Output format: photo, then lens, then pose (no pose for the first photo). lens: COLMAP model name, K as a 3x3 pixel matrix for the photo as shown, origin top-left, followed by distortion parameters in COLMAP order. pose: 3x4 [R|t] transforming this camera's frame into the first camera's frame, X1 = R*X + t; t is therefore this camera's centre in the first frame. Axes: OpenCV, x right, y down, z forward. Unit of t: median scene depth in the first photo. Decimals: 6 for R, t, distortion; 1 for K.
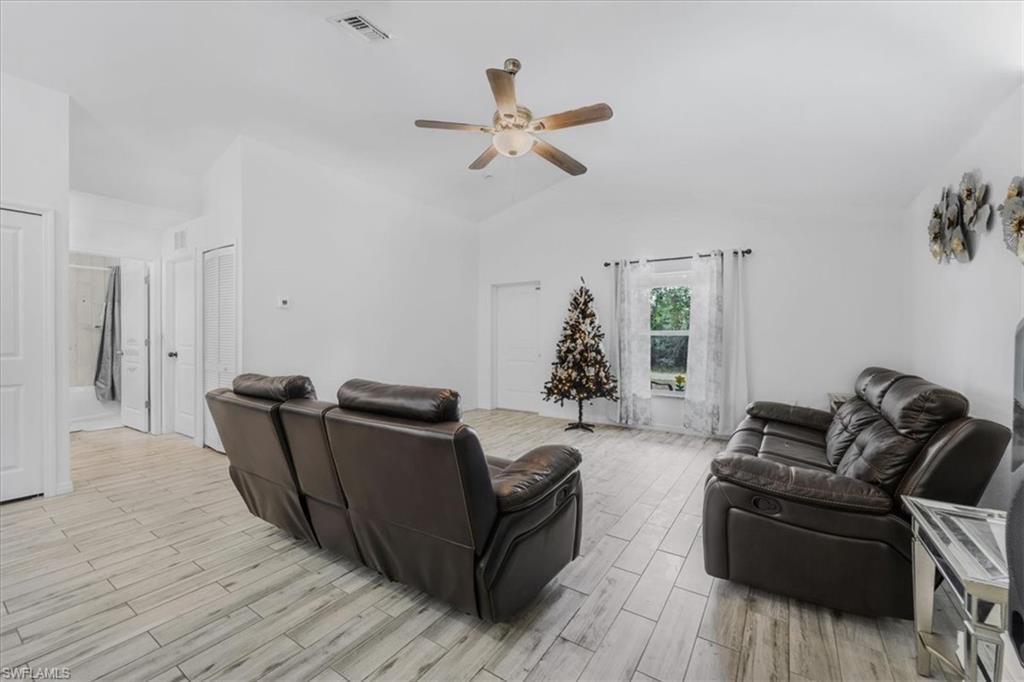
lens RADIAL K [[417.4, 0, 517.3], [0, 417.4, 342.2], [0, 0, 1]] dist [0.001904, -0.001635]
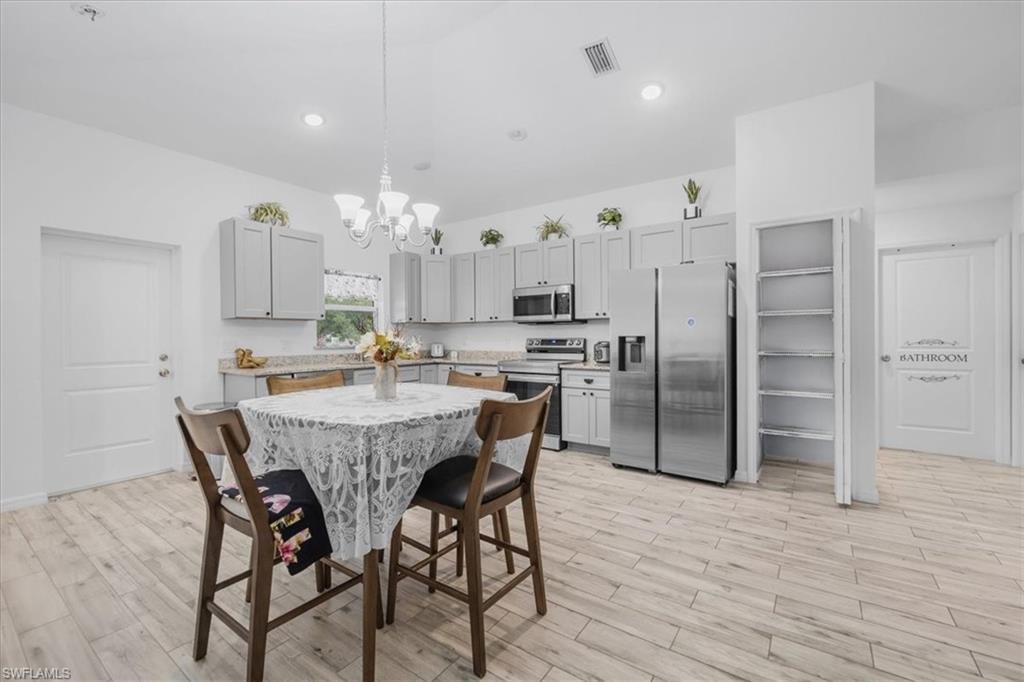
lens RADIAL K [[417.4, 0, 511.3], [0, 417.4, 340.6], [0, 0, 1]] dist [0.001904, -0.001635]
pose [[-0.048596, 0.005873, -0.998801, -0.063181], [-0.006671, 0.999959, 0.006205, -0.002635], [0.998796, 0.006964, -0.048555, 0.139141]]
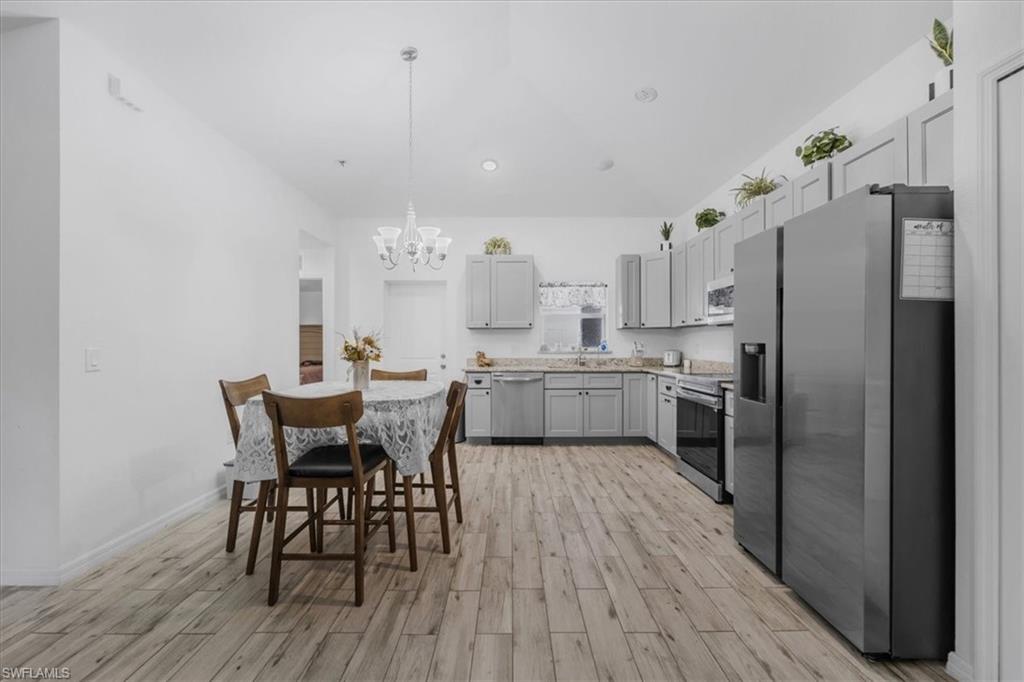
lens RADIAL K [[417.4, 0, 514.4], [0, 417.4, 343.2], [0, 0, 1]] dist [0.001904, -0.001635]
pose [[-0.839340, -0.003869, -0.543593, -0.325381], [-0.009551, 0.999925, 0.007630, -0.008019], [0.543523, 0.011596, -0.839314, 0.532137]]
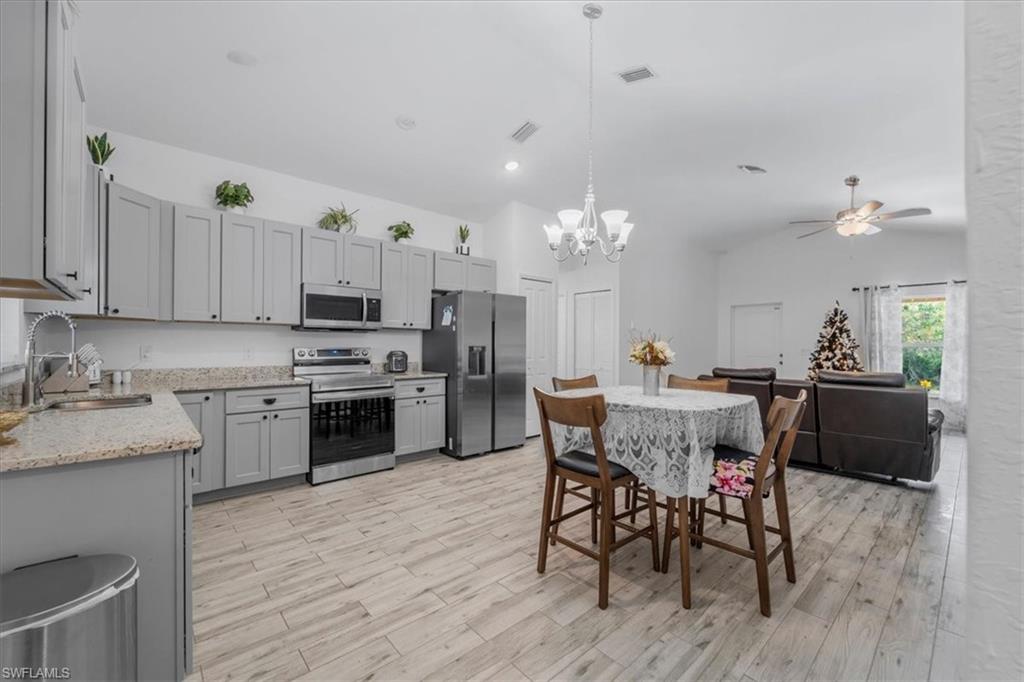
lens RADIAL K [[417.4, 0, 515.2], [0, 417.4, 347.7], [0, 0, 1]] dist [0.001904, -0.001635]
pose [[0.965413, 0.002822, -0.260712, -0.471477], [-0.004823, 0.999964, -0.007034, 0.000979], [0.260682, 0.008048, 0.965391, -0.498498]]
